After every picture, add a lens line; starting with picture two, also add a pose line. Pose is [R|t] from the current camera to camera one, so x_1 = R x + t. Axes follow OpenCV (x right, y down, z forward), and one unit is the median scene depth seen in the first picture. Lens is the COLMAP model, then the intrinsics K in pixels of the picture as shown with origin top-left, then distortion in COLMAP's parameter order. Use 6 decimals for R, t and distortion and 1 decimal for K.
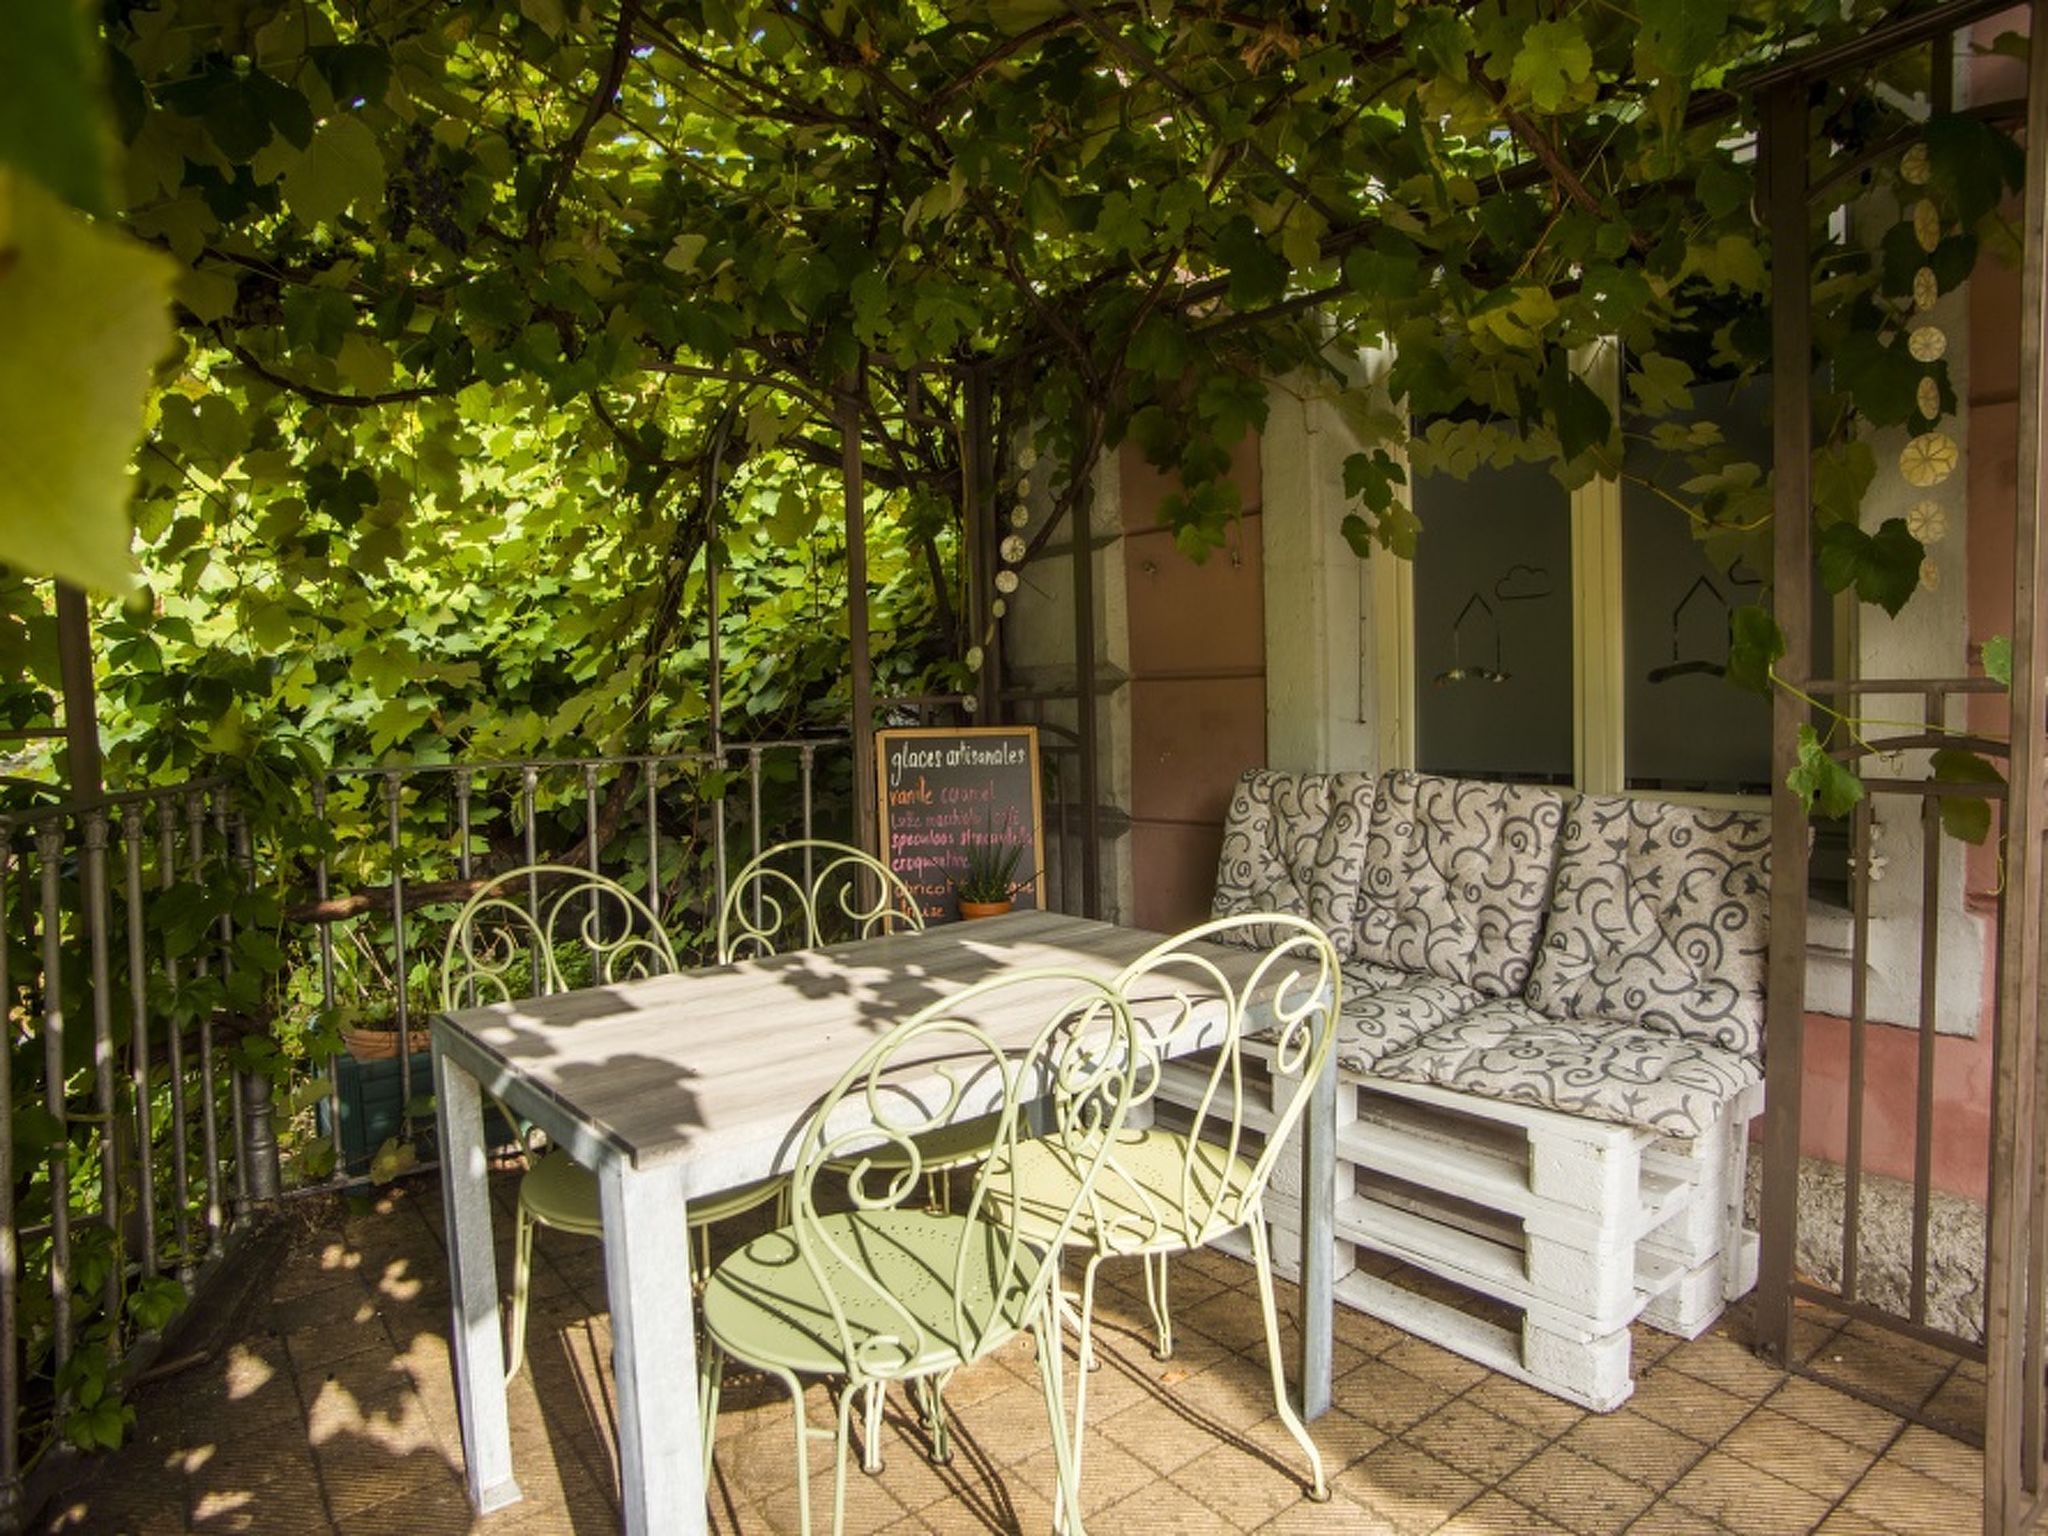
lens RADIAL K [[1292.3, 0, 1036.7], [0, 1292.3, 761.4], [0, 0, 1]] dist [-0.132643, 0.091481]
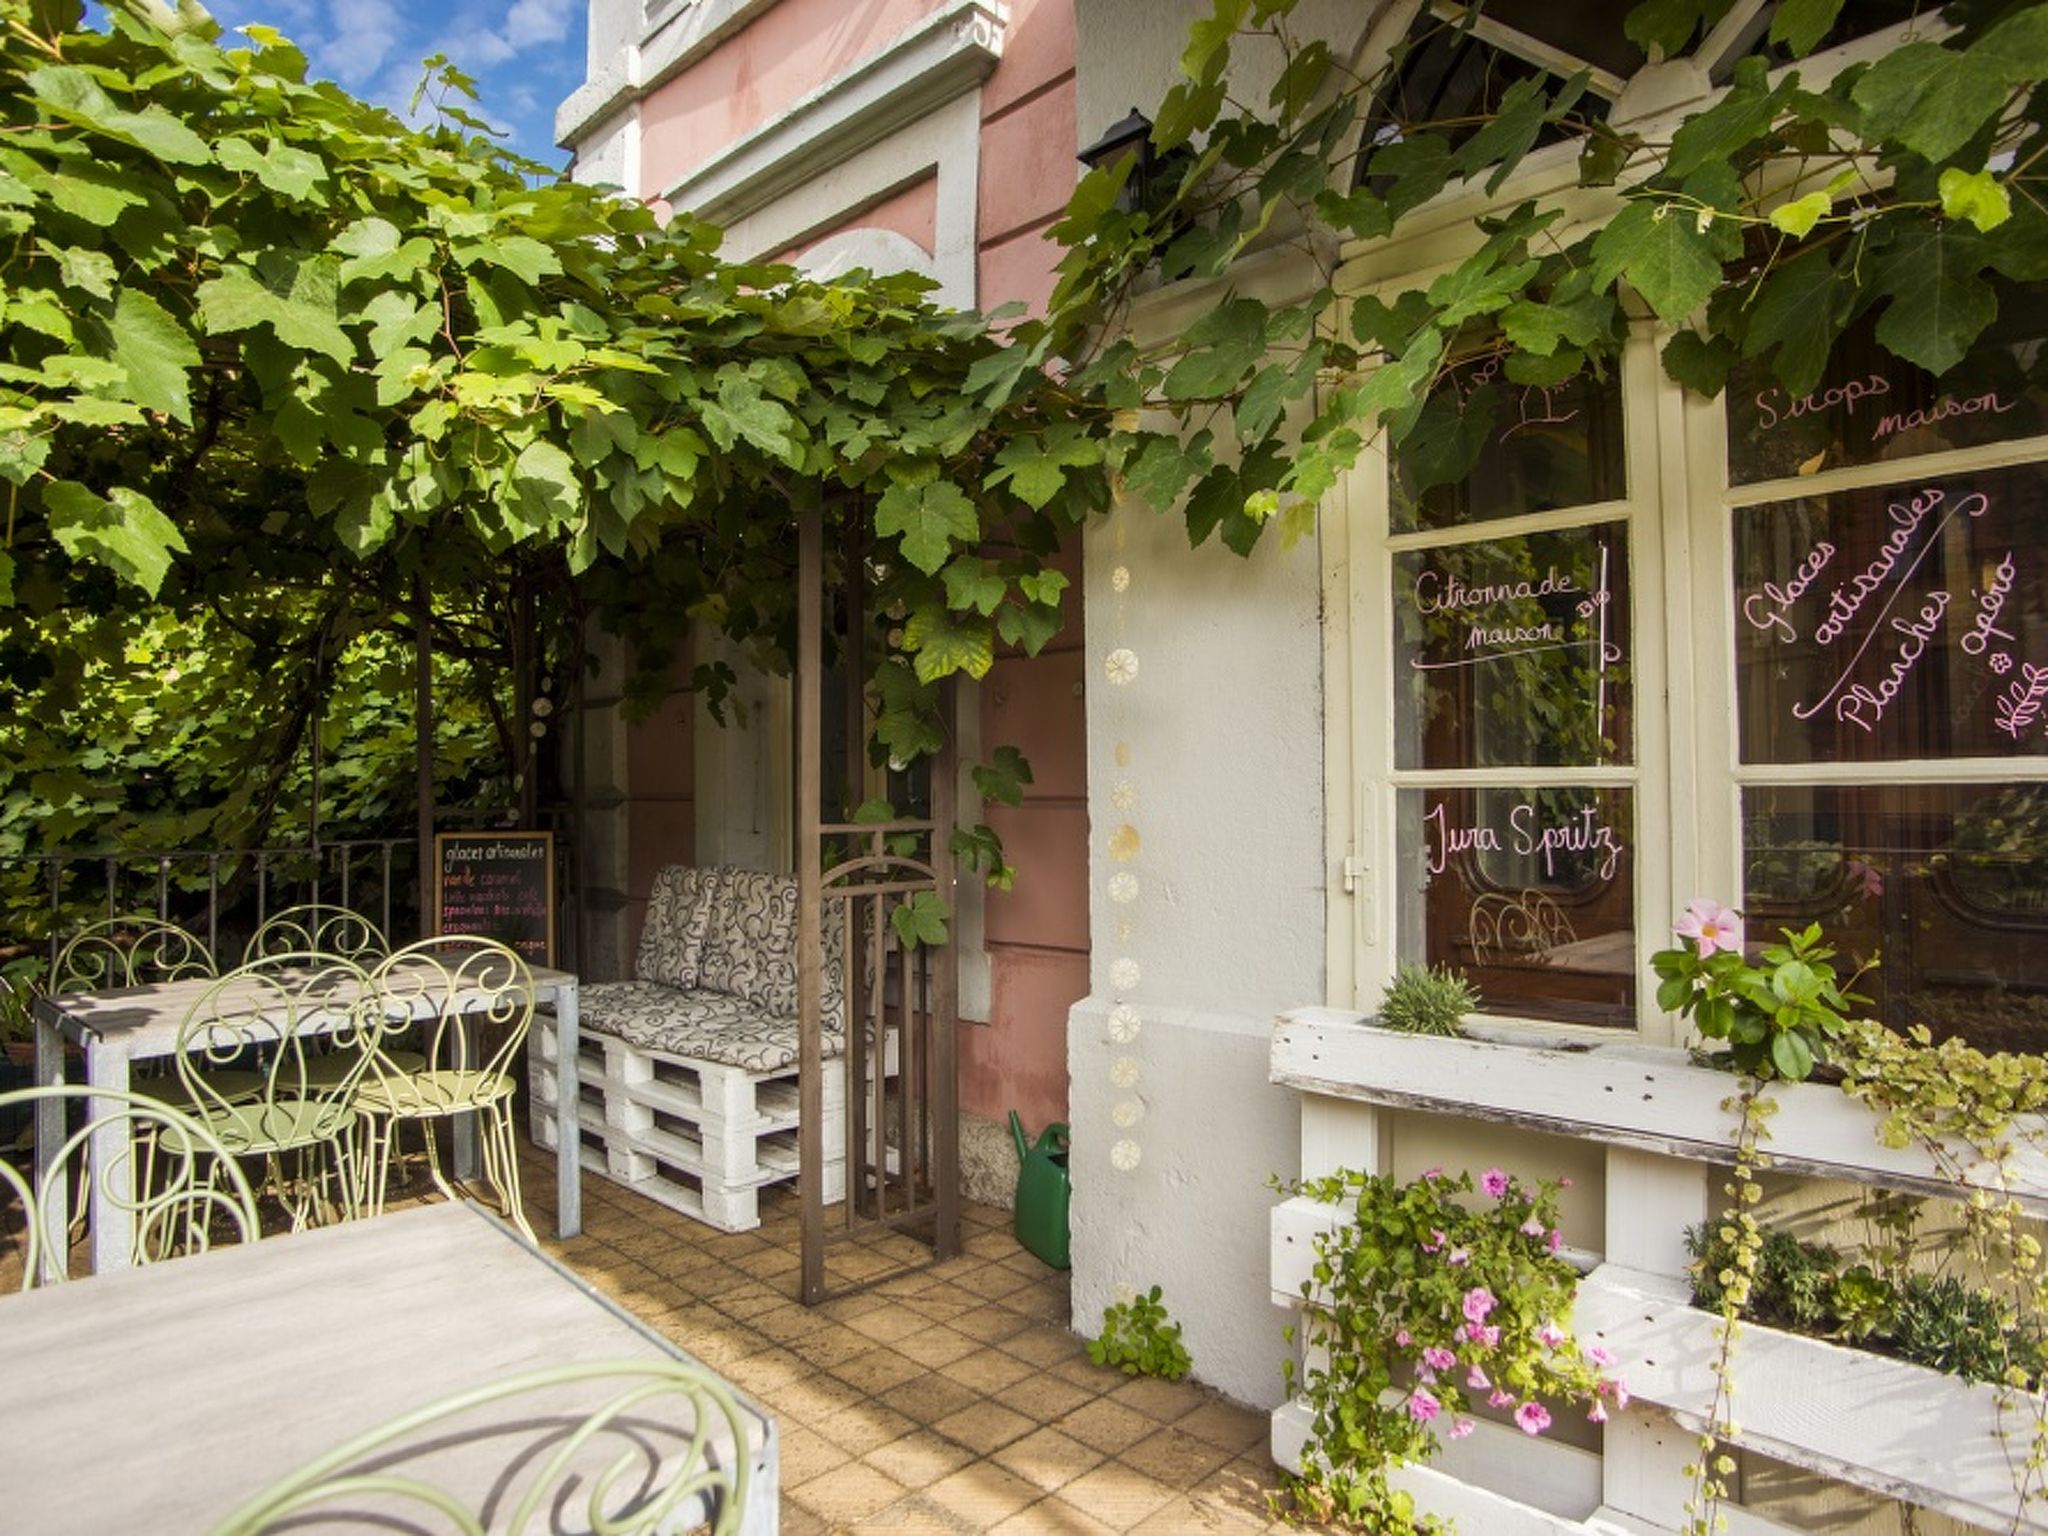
lens RADIAL K [[1292.3, 0, 1036.7], [0, 1292.3, 761.4], [0, 0, 1]] dist [-0.132643, 0.091481]
pose [[0.989912, 0.015537, 0.140830, 0.408473], [-0.005598, 0.997482, -0.070699, -0.010630], [-0.141574, 0.069197, 0.987506, -0.574141]]
